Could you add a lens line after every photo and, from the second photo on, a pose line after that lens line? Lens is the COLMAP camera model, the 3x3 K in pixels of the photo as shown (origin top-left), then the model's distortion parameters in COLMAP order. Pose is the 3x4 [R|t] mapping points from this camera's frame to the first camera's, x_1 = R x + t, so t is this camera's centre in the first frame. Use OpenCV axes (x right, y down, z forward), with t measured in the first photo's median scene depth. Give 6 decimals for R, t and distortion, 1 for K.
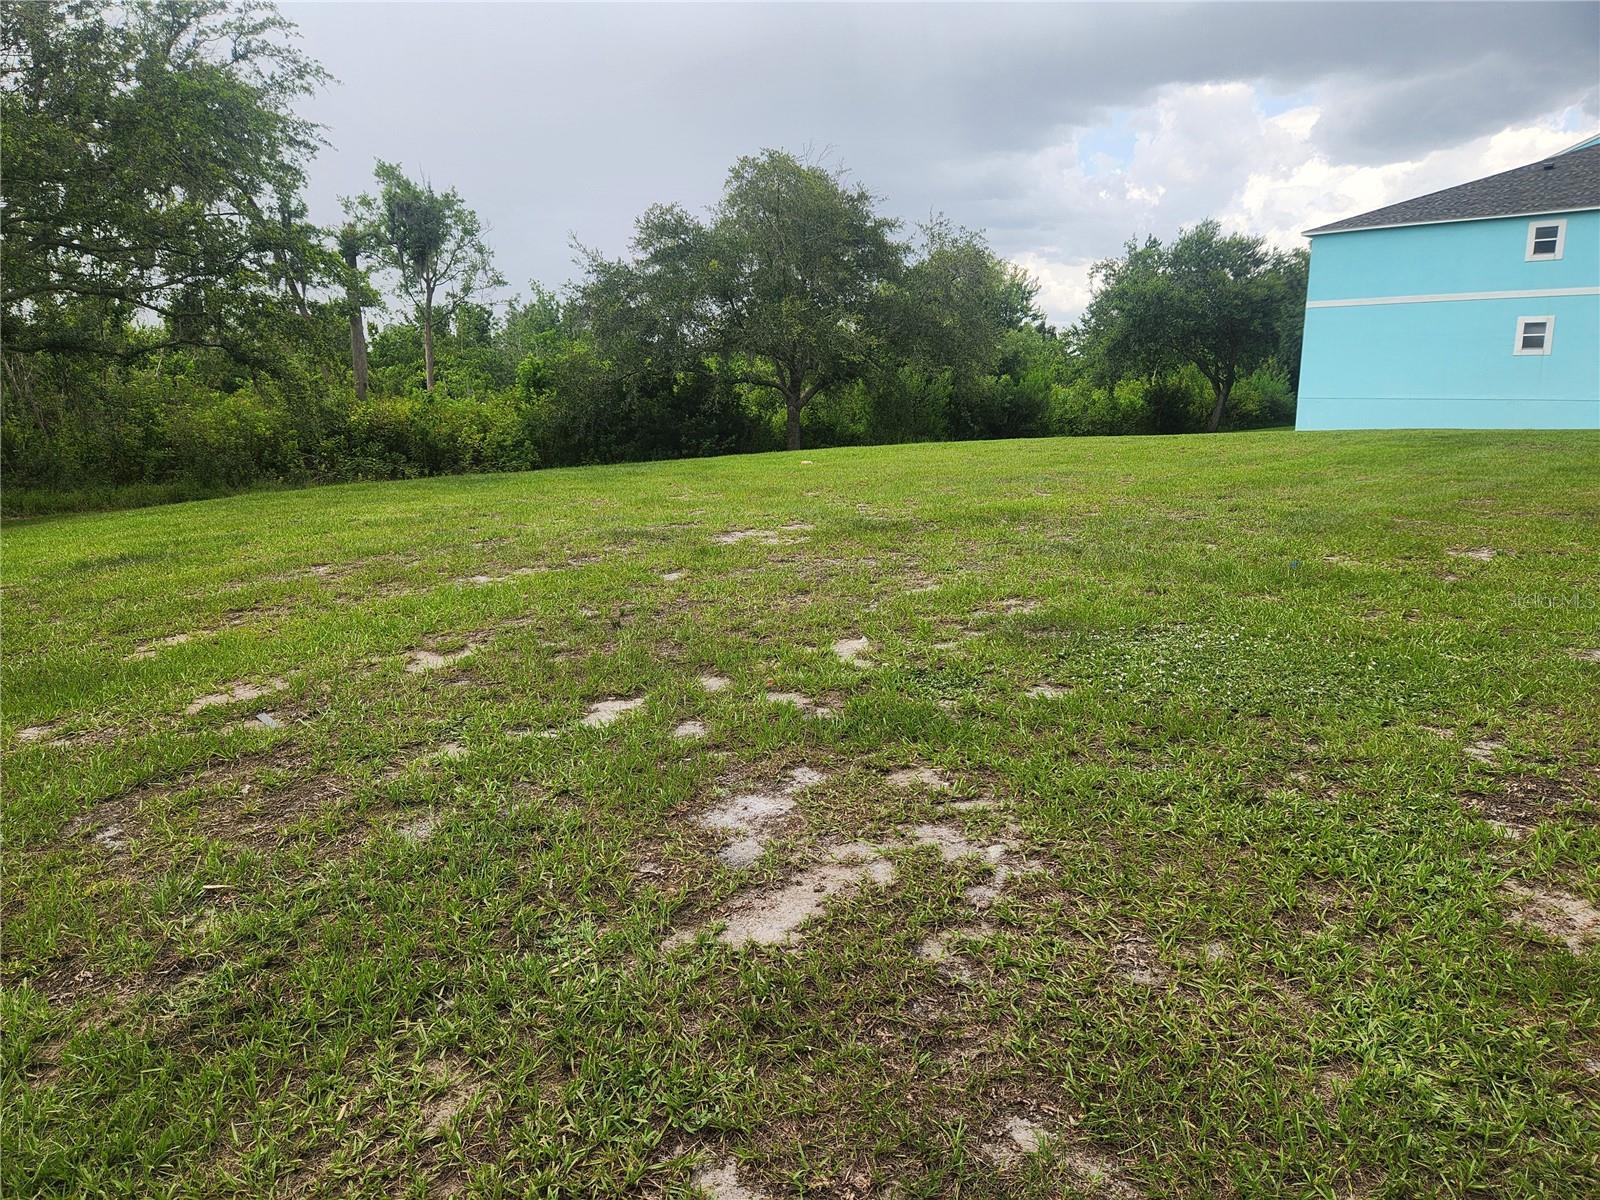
lens RADIAL K [[1056.8, 0, 792.8], [0, 1056.8, 598.2], [0, 0, 1]] dist [0.063481, -0.064768]
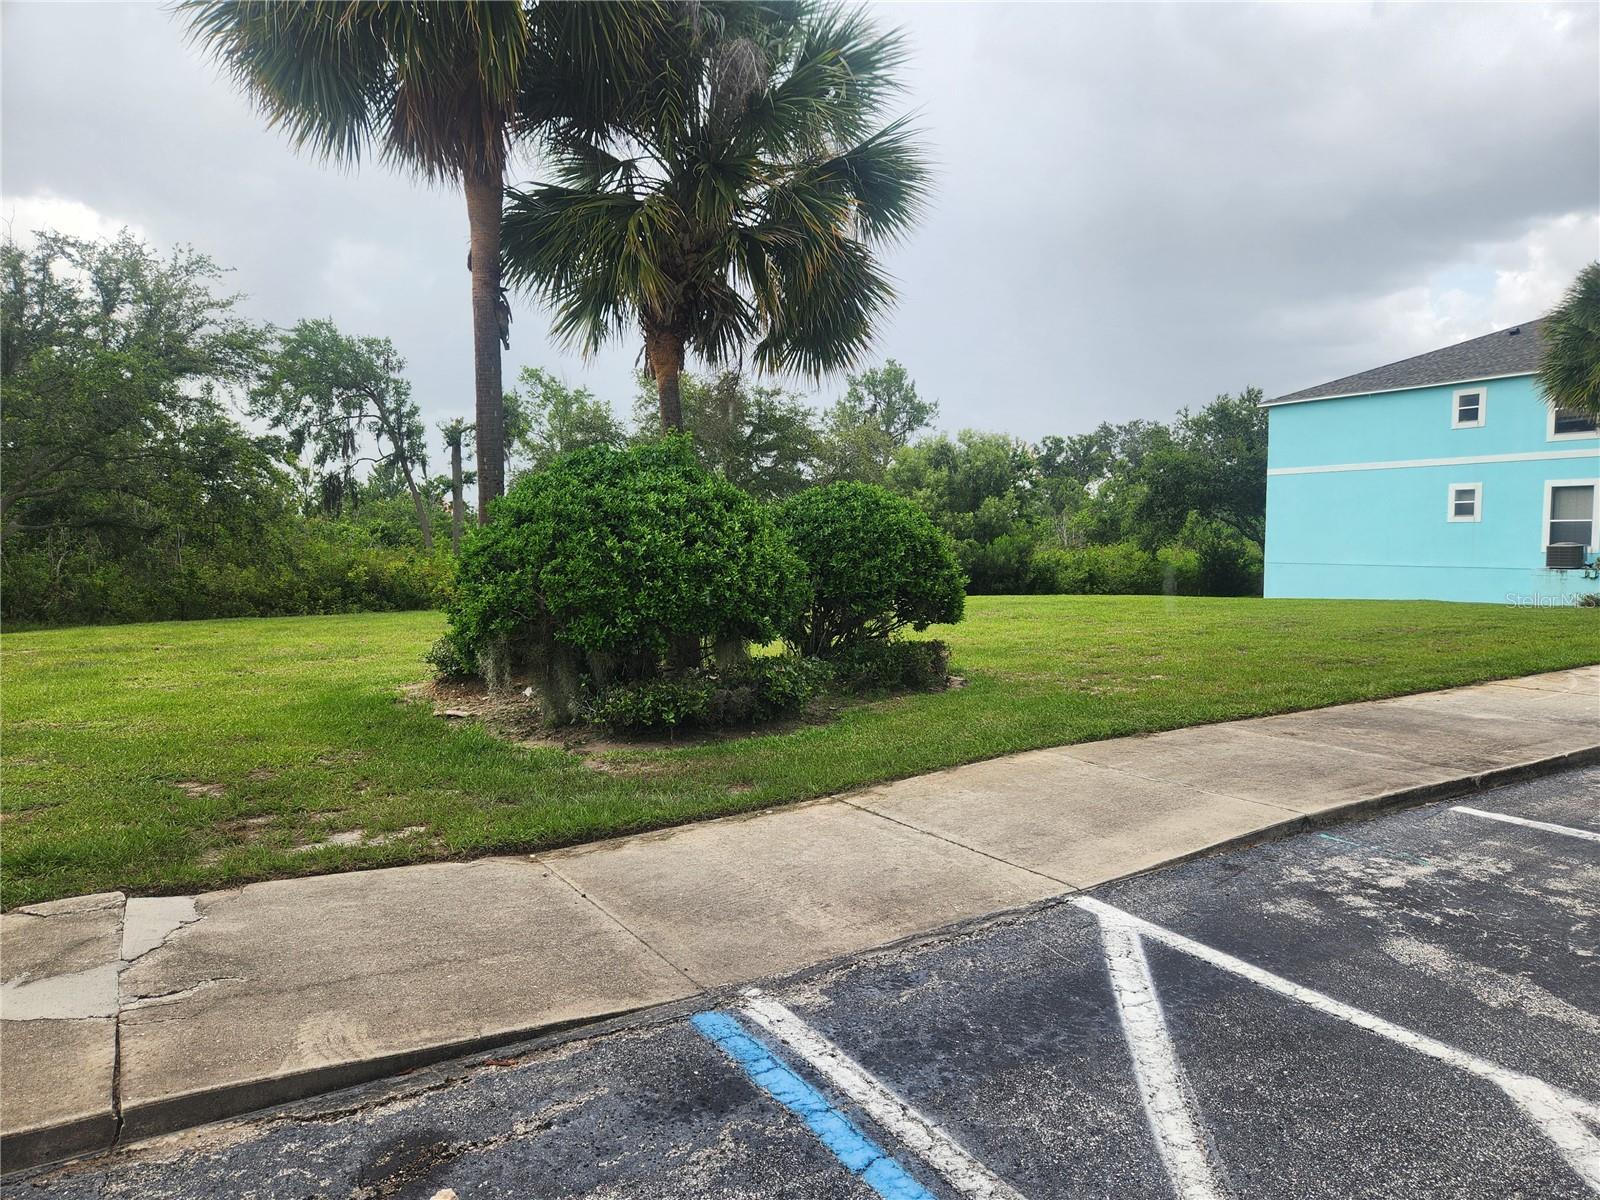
lens RADIAL K [[1056.8, 0, 796.1], [0, 1056.8, 621.9], [0, 0, 1]] dist [0.063481, -0.064768]
pose [[0.961849, 0.024579, -0.272473, 2.578895], [-0.057154, 0.992032, -0.112272, 0.052645], [0.267543, 0.123562, 0.955590, -0.581672]]
